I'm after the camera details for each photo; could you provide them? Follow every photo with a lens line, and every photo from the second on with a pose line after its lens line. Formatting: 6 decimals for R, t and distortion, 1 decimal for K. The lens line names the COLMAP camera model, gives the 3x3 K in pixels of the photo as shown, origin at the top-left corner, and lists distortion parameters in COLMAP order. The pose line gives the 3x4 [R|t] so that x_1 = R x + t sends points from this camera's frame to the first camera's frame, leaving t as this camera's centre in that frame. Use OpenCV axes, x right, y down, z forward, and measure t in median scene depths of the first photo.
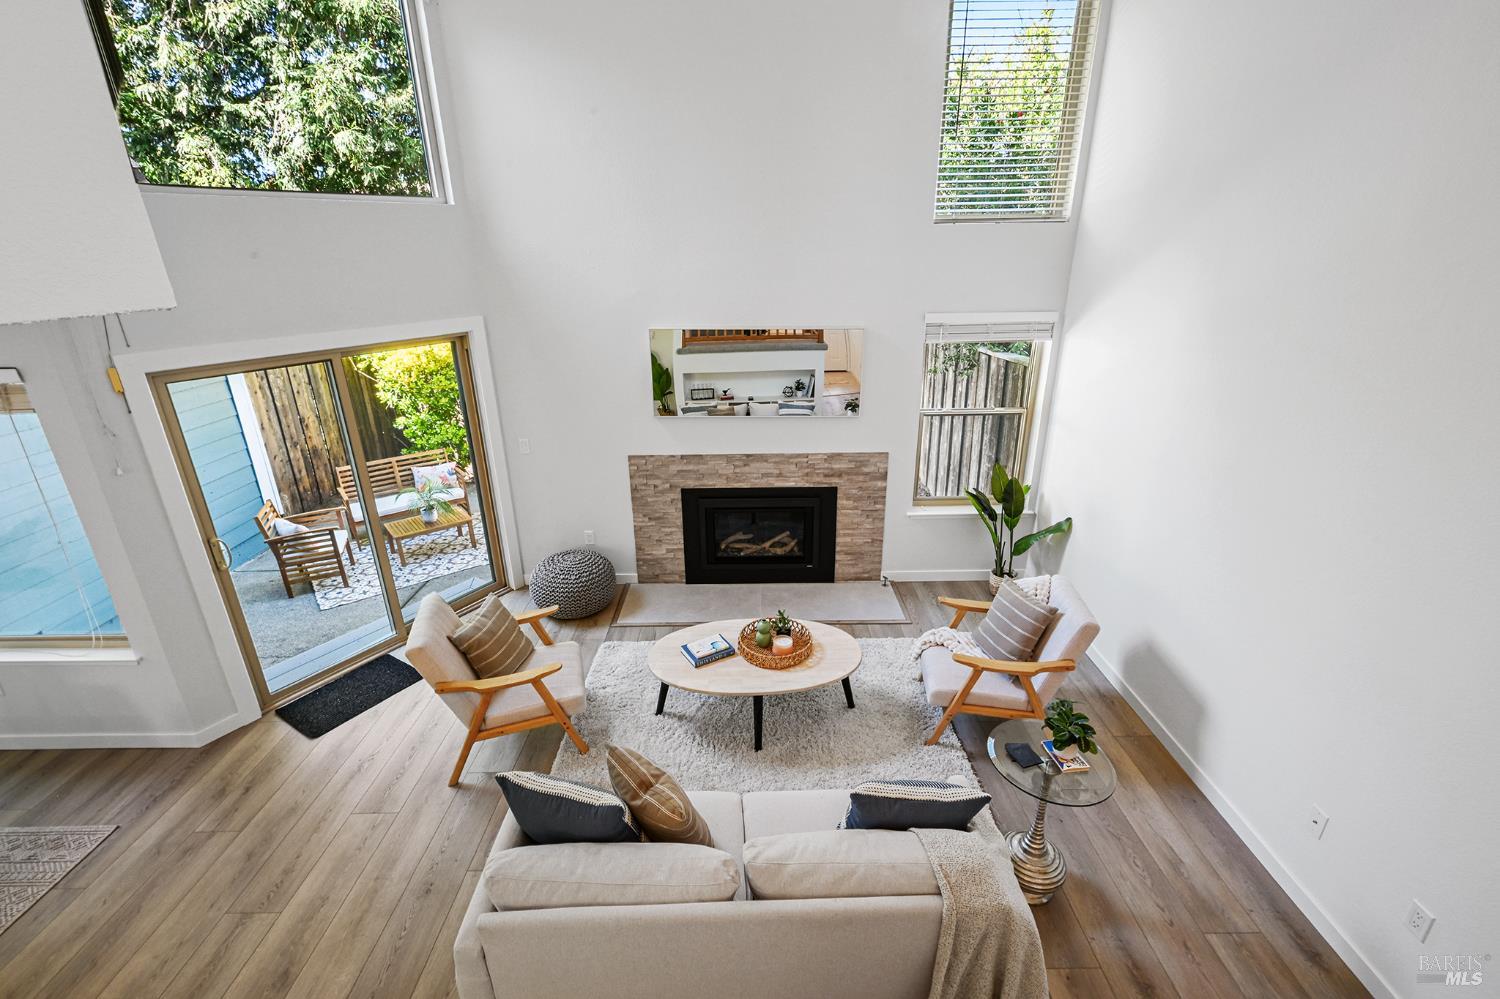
lens RADIAL K [[664.1, 0, 756.2], [0, 664.1, 501.0], [0, 0, 1]] dist [-0.003682, -0.000993]
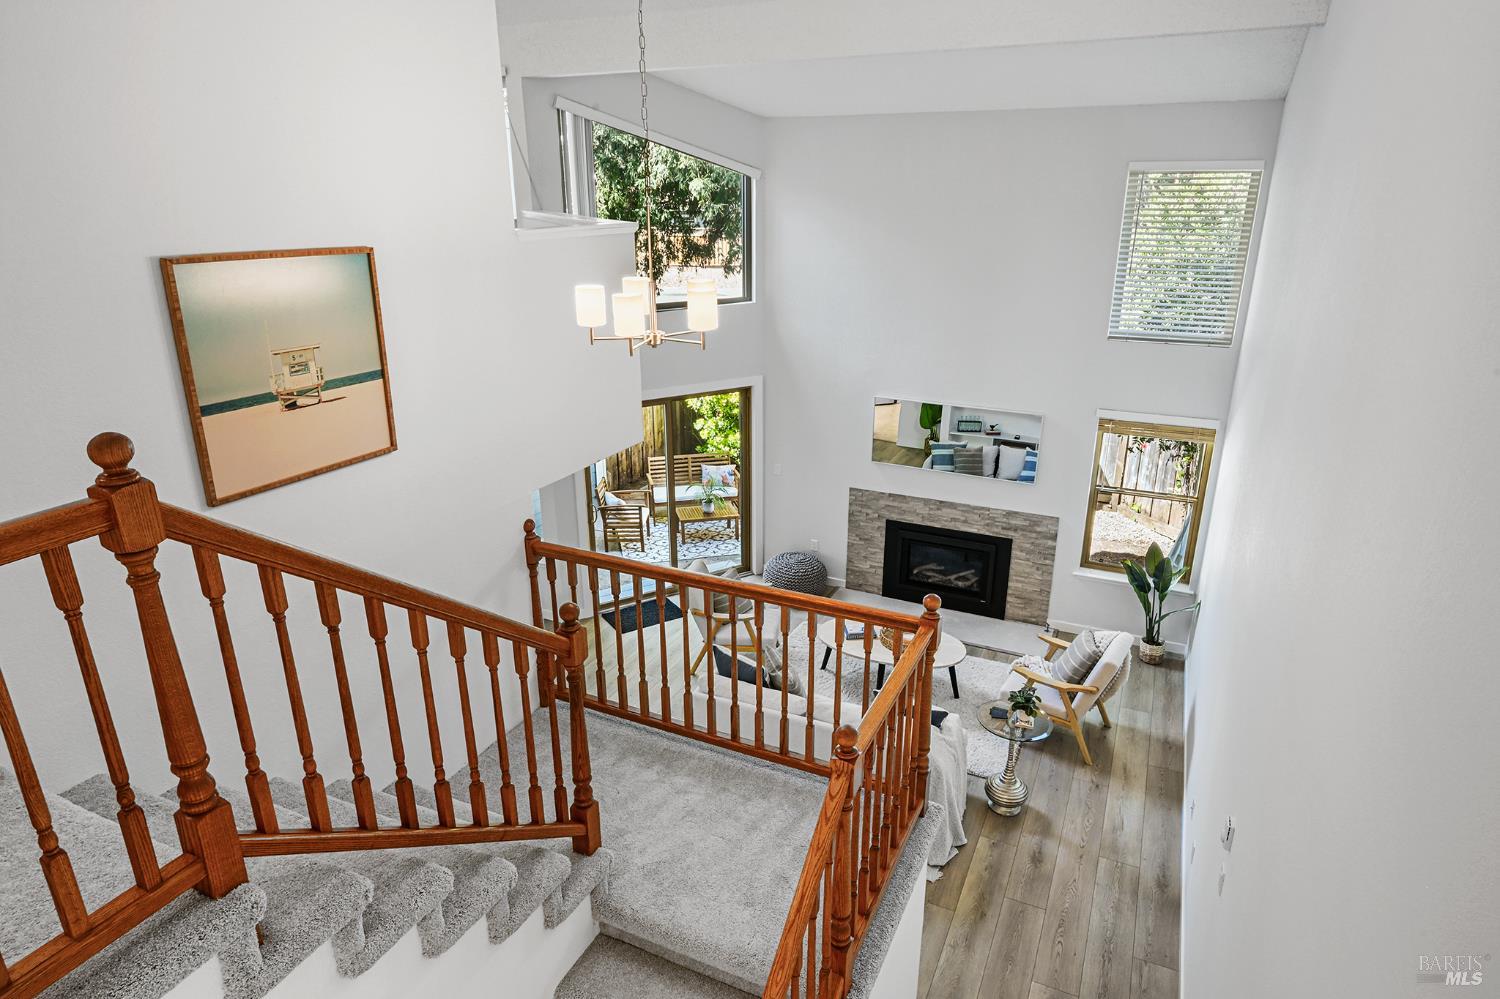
lens RADIAL K [[868.2, 0, 750.0], [0, 868.2, 500.1], [0, 0, 1]] dist [0.001747, -0.000076]
pose [[0.902271, 0.154081, -0.402699, 0.300194], [-0.163180, 0.986525, 0.011852, -0.030719], [0.399099, 0.055018, 0.915256, -0.594280]]
